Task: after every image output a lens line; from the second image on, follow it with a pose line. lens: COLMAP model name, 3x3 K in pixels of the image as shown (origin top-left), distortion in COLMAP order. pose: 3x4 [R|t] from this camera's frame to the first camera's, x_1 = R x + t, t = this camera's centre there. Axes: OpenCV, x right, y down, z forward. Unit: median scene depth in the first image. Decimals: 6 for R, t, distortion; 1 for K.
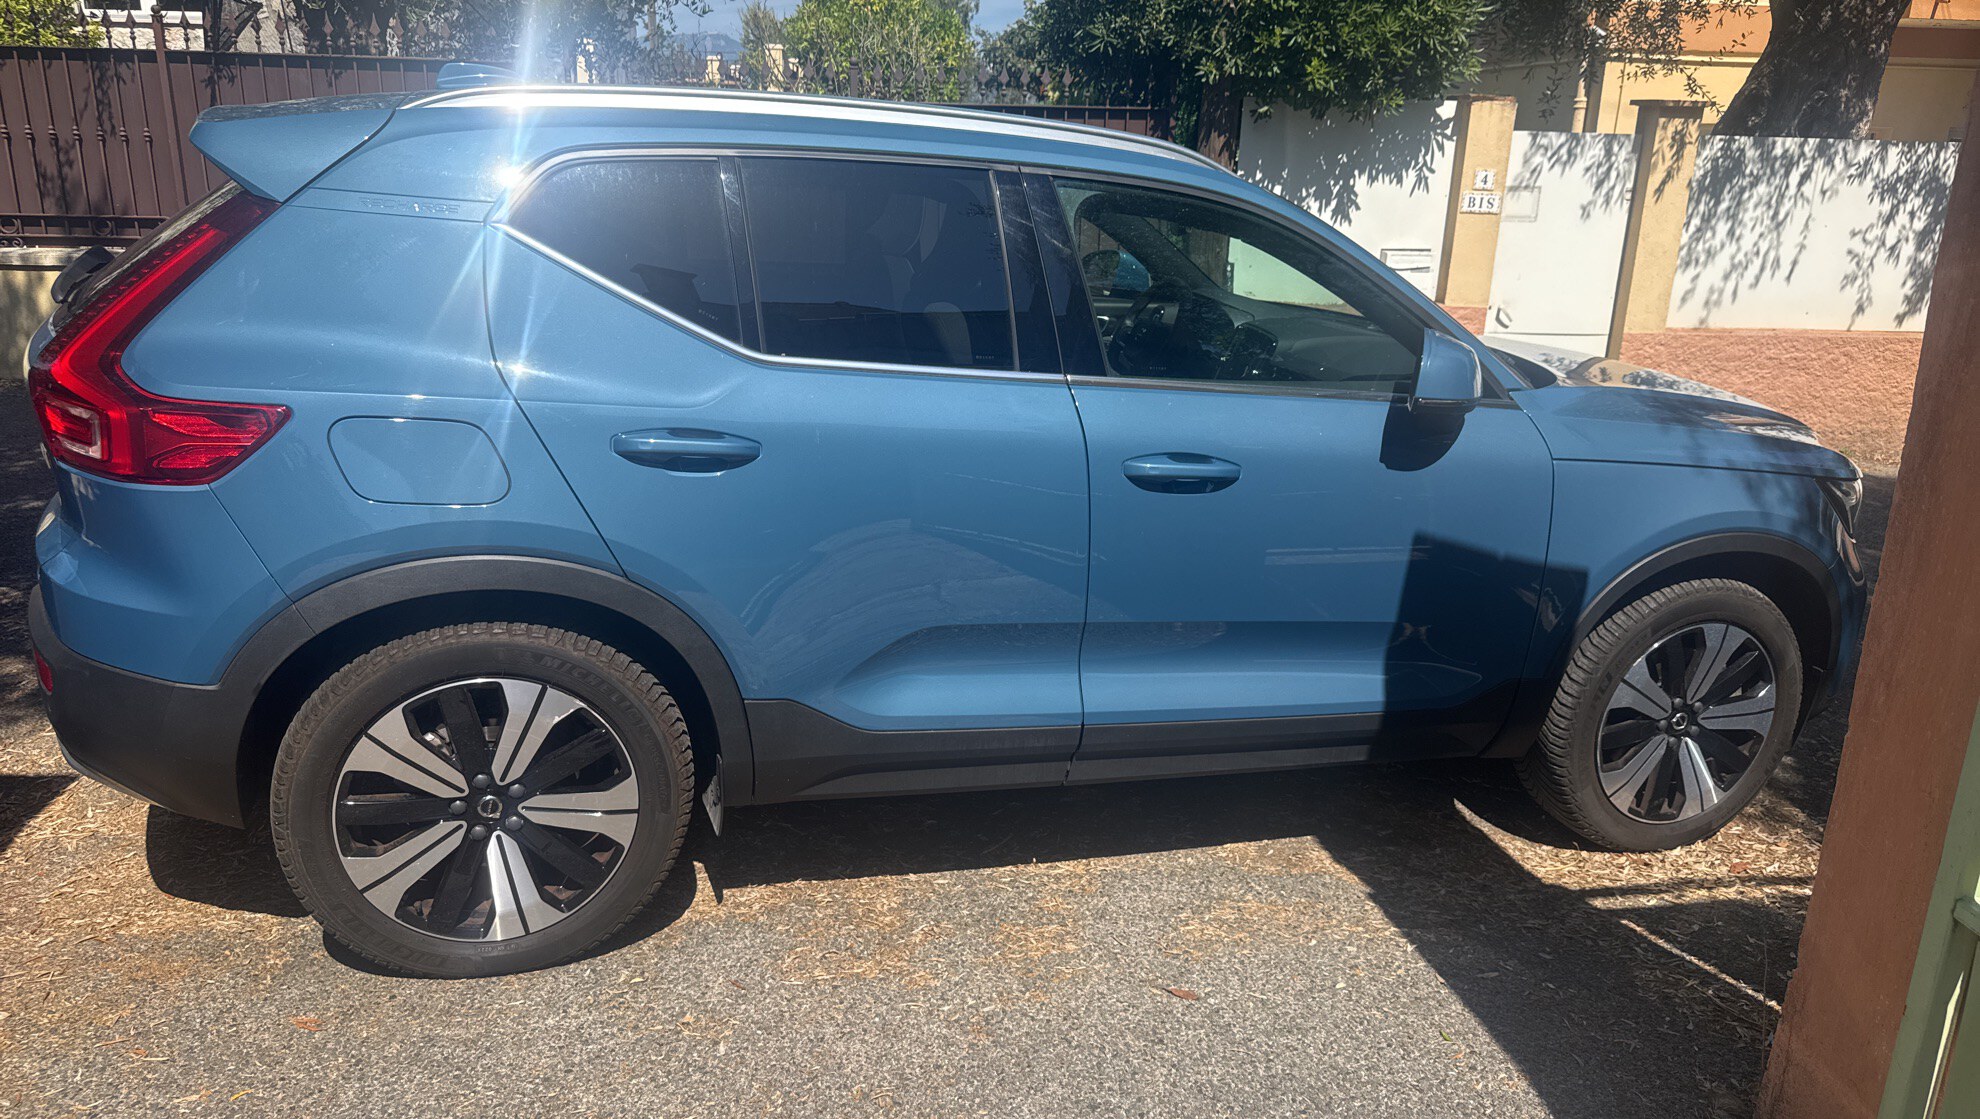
lens RADIAL K [[1340.1, 0, 989.8], [0, 1340.1, 556.0], [0, 0, 1]] dist [0.053941, -0.080717]
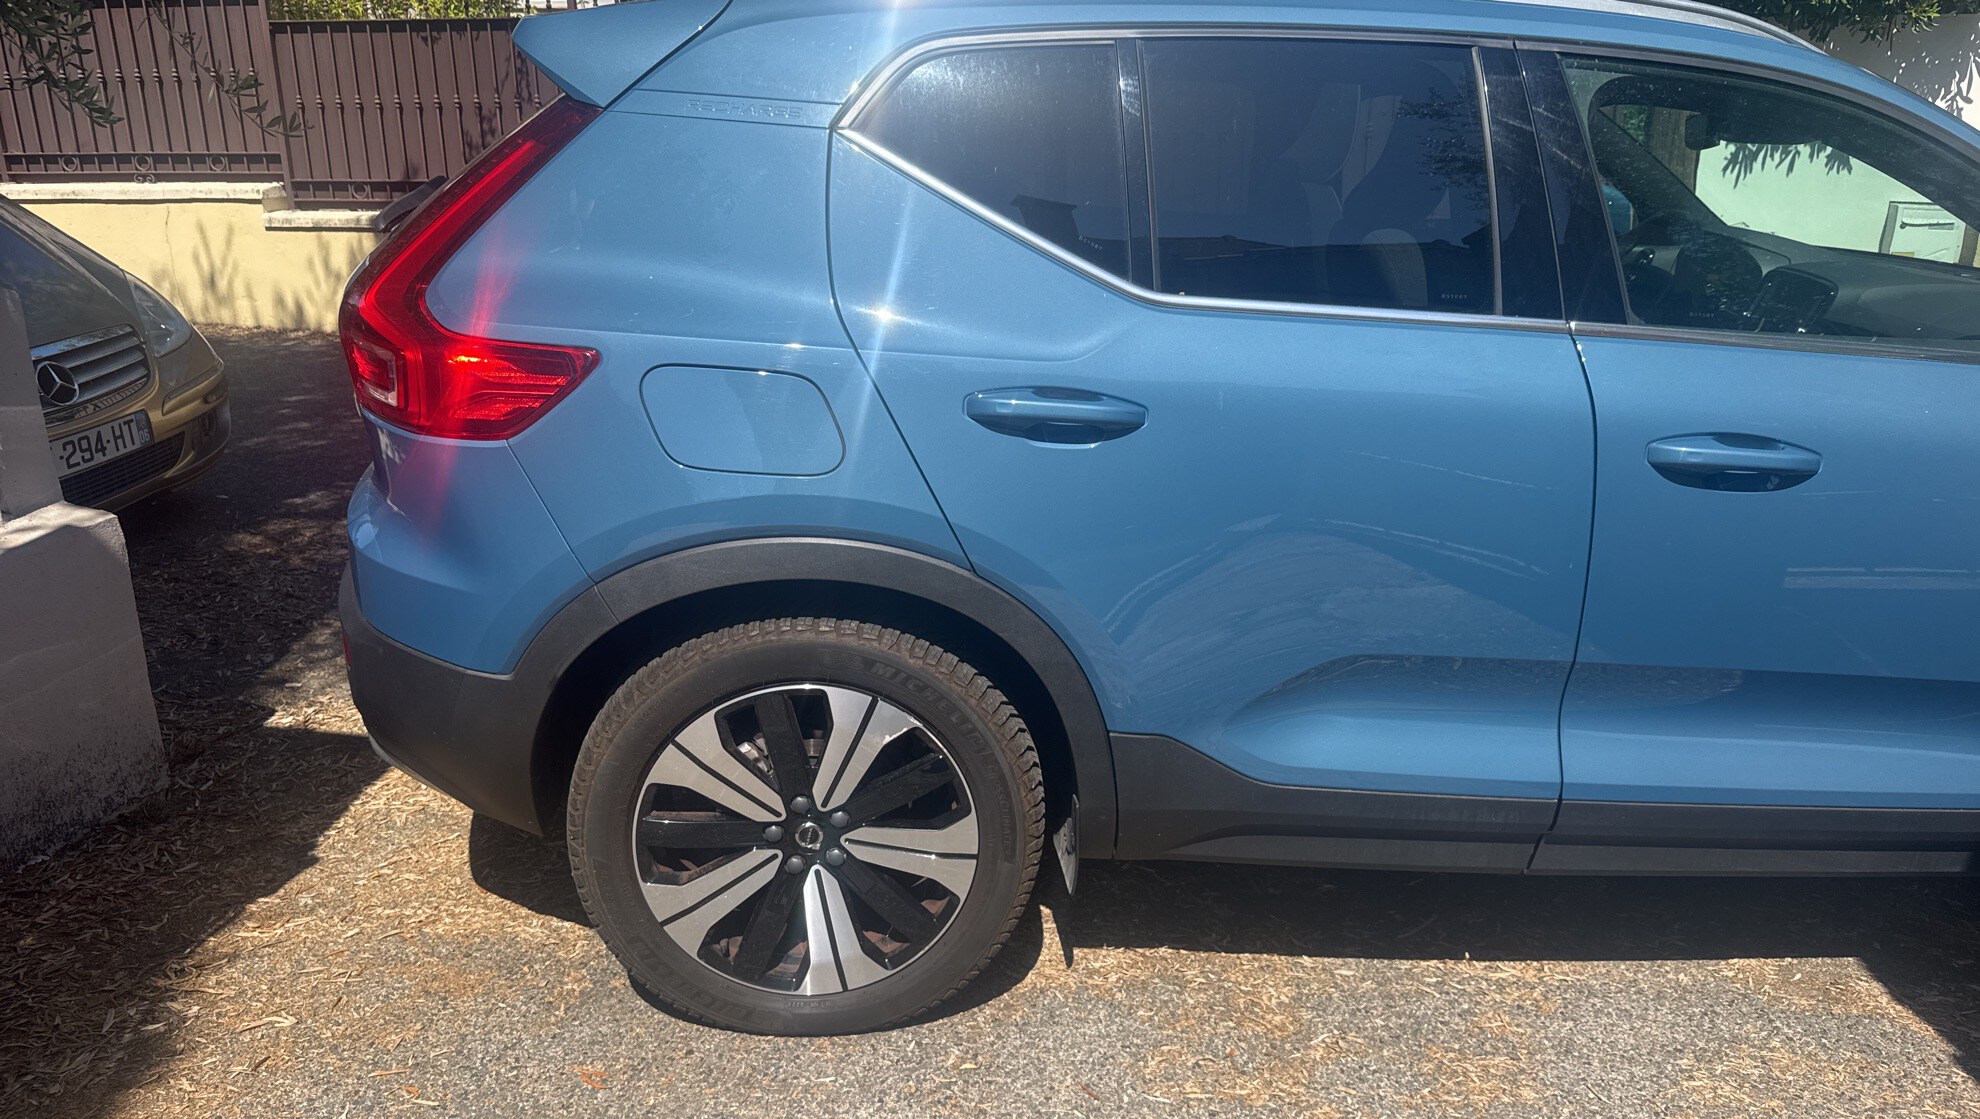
lens RADIAL K [[1340.1, 0, 1002.4], [0, 1340.1, 562.1], [0, 0, 1]] dist [0.053941, -0.080717]
pose [[0.967807, 0.048397, -0.246998, -0.046546], [-0.044292, 0.998773, 0.022152, -0.006496], [0.247767, -0.010499, 0.968763, 0.185879]]
